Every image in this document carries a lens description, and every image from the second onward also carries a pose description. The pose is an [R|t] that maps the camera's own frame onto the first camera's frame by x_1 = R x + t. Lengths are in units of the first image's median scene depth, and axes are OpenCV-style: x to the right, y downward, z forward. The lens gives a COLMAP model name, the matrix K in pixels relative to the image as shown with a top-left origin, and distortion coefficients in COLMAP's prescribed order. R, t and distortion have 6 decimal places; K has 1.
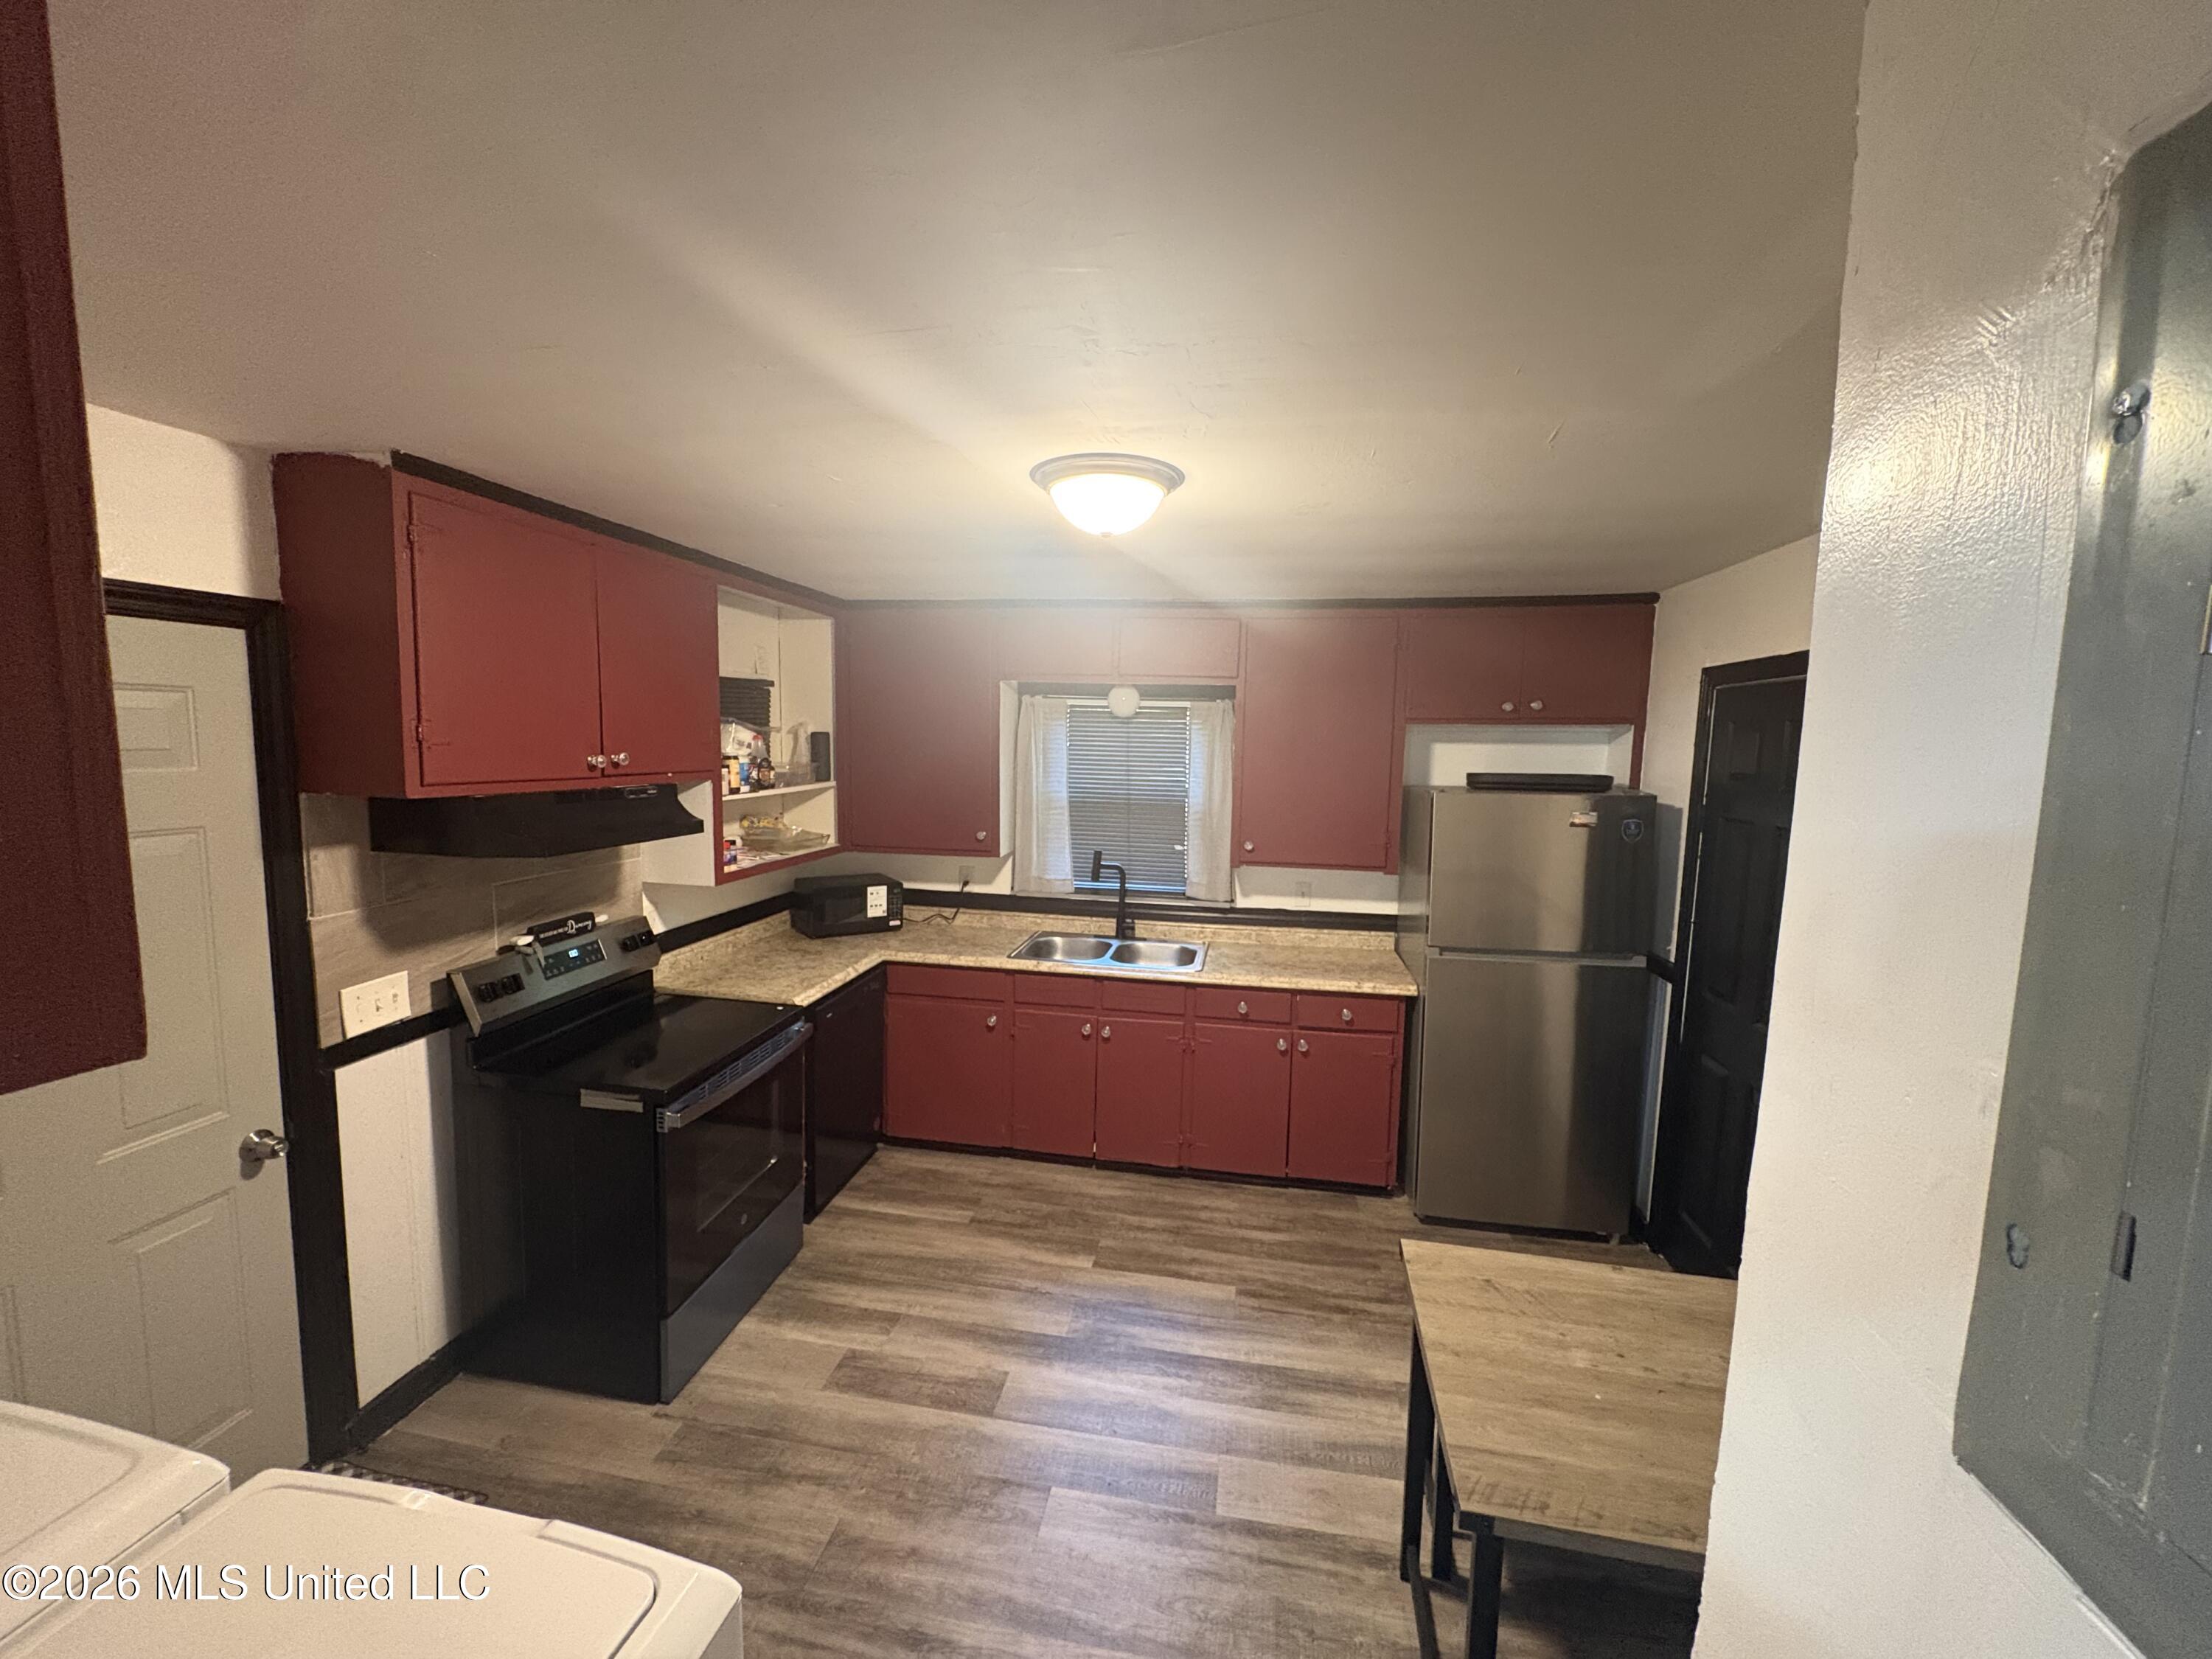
lens RADIAL K [[886.2, 0, 1106.0], [0, 886.2, 829.5], [0, 0, 1]] dist [-0.000366, -0.000157]
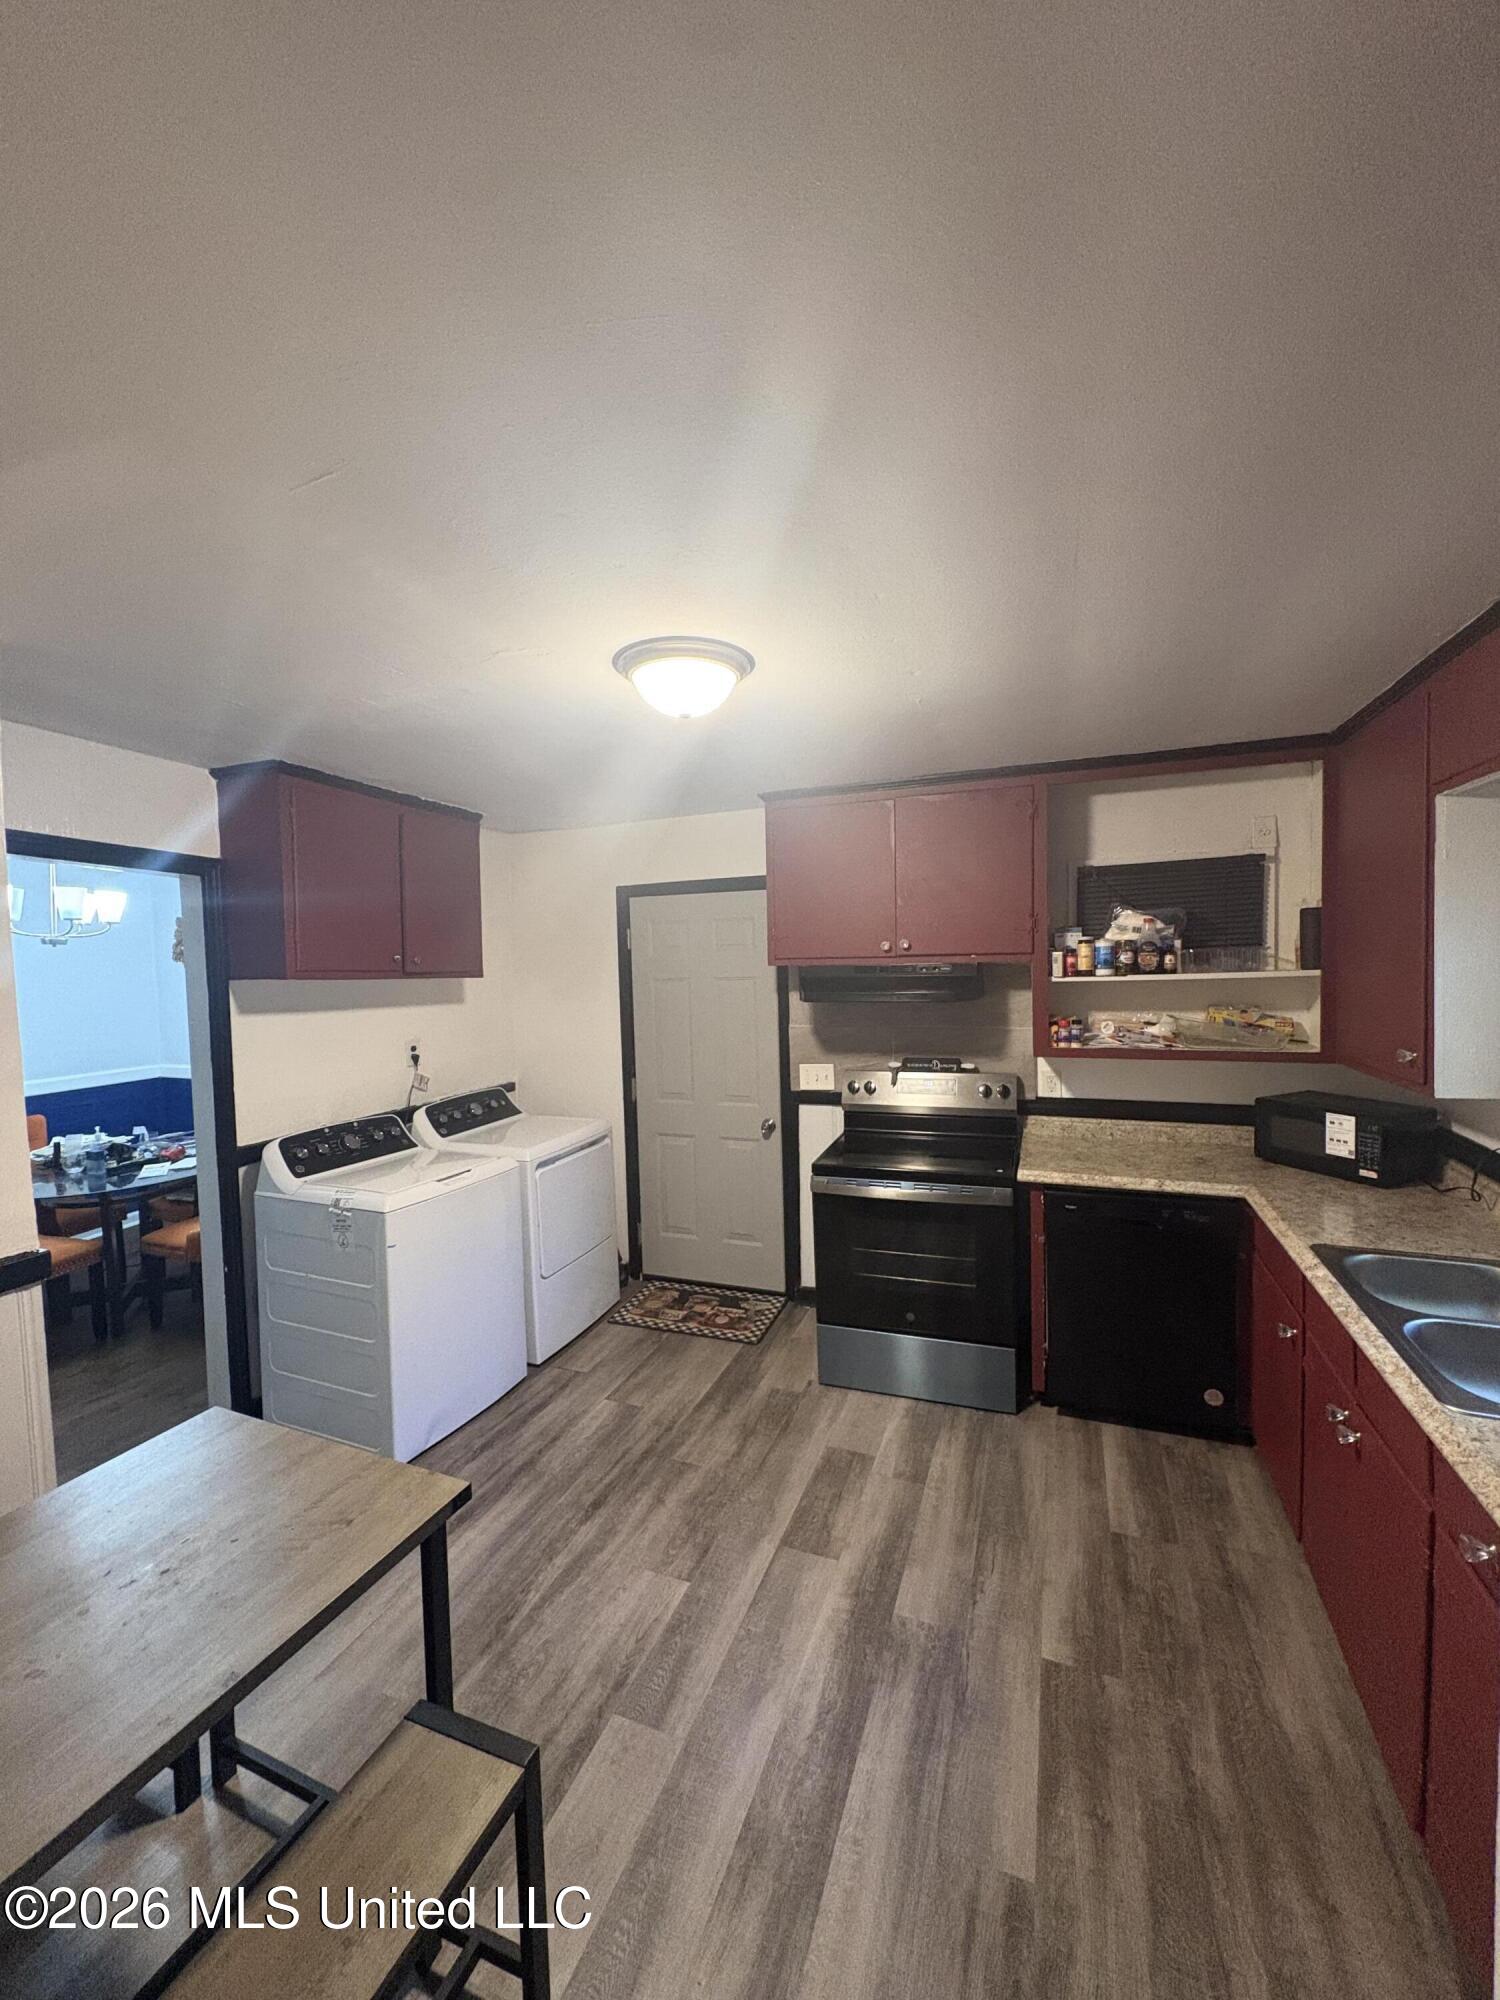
lens RADIAL K [[801.2, 0, 750.0], [0, 801.2, 1000.0], [0, 0, 1]] dist [-0.000366, -0.000157]
pose [[-0.206520, 0.030593, -0.977964, 0.736302], [-0.081120, 0.995535, 0.048273, -0.032087], [0.975074, 0.089302, -0.203116, 1.012470]]
